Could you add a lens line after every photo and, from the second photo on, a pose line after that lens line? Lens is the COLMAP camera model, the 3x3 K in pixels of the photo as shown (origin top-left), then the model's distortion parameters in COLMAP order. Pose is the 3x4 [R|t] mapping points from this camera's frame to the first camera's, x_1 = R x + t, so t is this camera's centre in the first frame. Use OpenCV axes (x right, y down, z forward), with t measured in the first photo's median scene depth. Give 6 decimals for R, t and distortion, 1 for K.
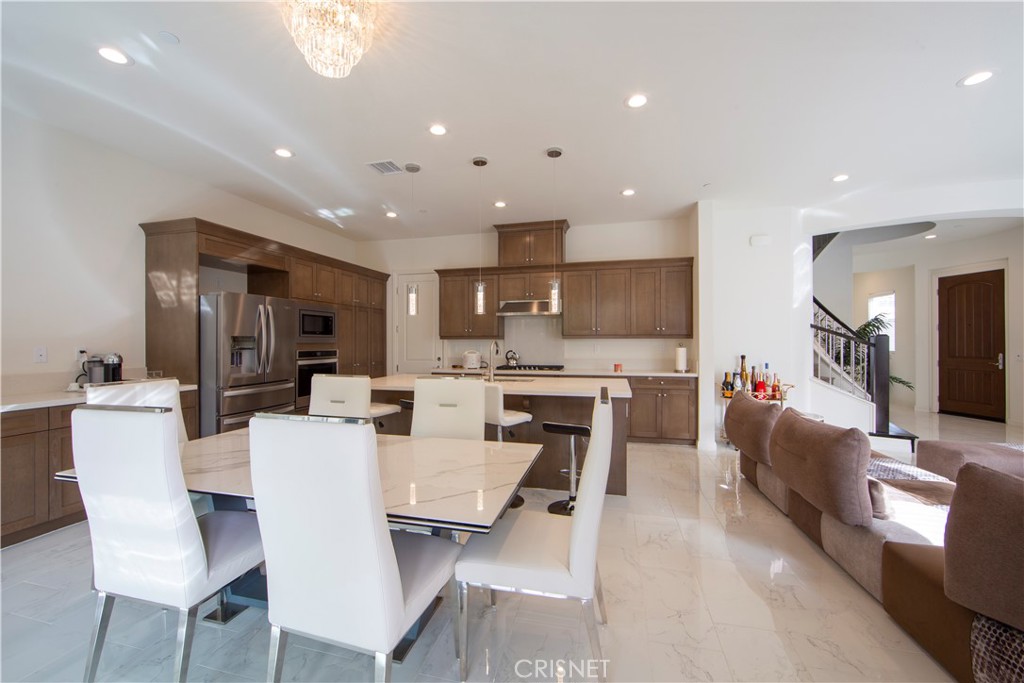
lens RADIAL K [[403.9, 0, 503.6], [0, 403.9, 340.0], [0, 0, 1]] dist [-0.003843, 0.000151]
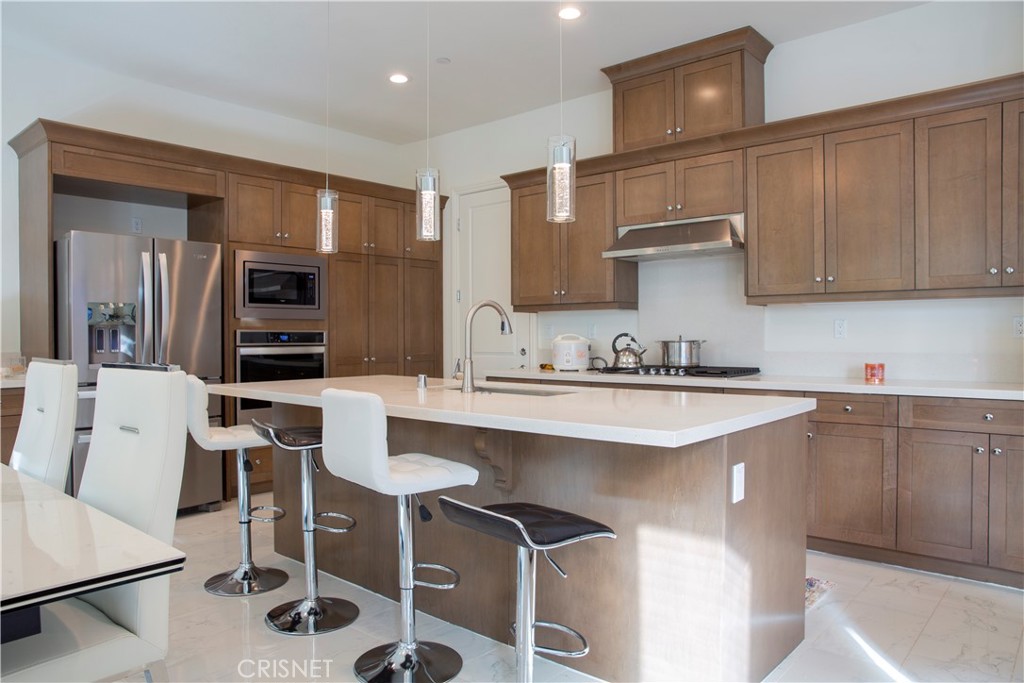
lens RADIAL K [[693.3, 0, 514.6], [0, 693.3, 344.8], [0, 0, 1]] dist [-0.066716, 0.007565]
pose [[0.895768, 0.004326, -0.444501, 0.256289], [0.002900, 0.999874, 0.015576, 0.028325], [0.444513, -0.015242, 0.895643, 0.242200]]
